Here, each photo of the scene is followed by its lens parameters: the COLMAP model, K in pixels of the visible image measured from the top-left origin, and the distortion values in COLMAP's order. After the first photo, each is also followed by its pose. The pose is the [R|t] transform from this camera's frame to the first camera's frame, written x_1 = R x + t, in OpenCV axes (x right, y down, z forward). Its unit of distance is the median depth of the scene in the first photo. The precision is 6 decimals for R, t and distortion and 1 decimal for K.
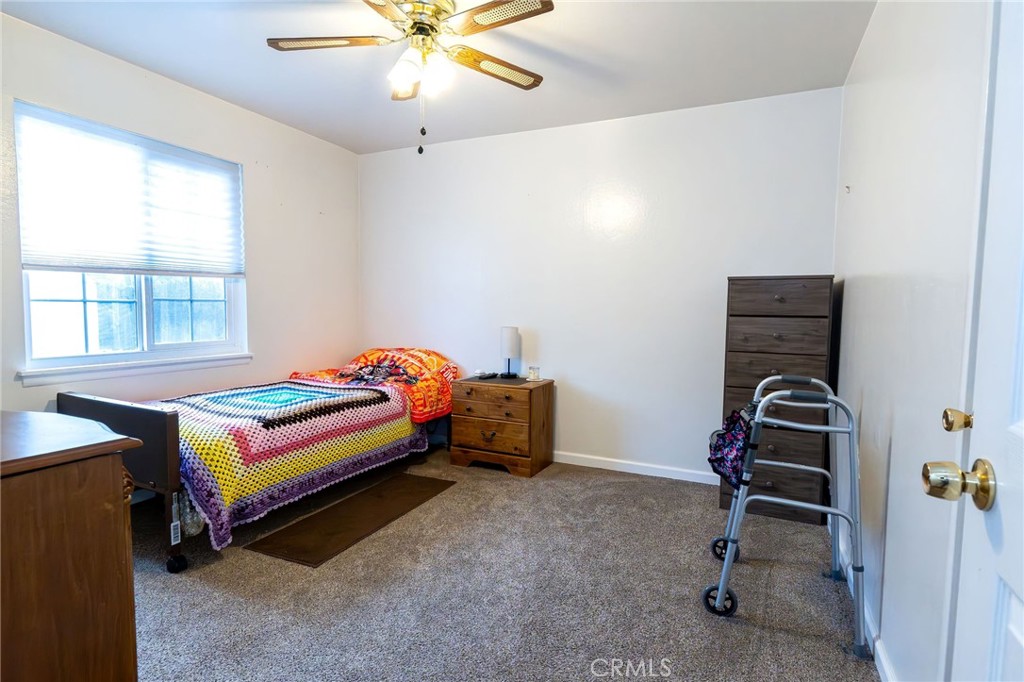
lens RADIAL K [[534.1, 0, 515.1], [0, 534.1, 346.1], [0, 0, 1]] dist [0.003443, -0.001186]
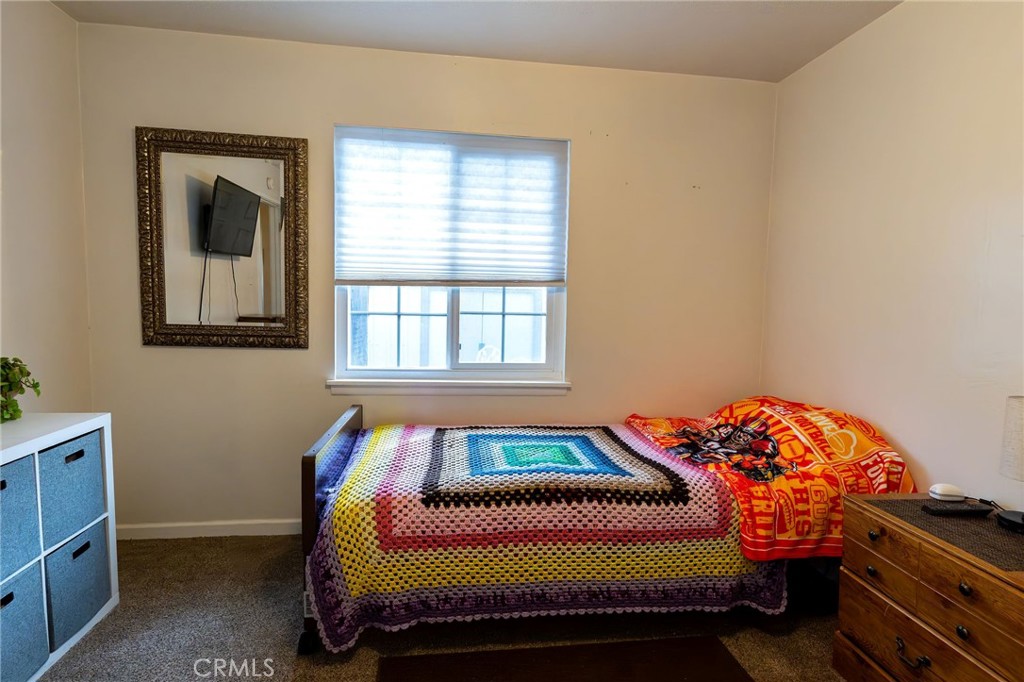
lens RADIAL K [[534.1, 0, 515.1], [0, 534.1, 346.1], [0, 0, 1]] dist [0.003443, -0.001186]
pose [[0.525503, 0.070868, -0.847835, 0.129626], [-0.081272, 0.996149, 0.032891, -0.063404], [0.846901, 0.051621, 0.529239, 0.554229]]
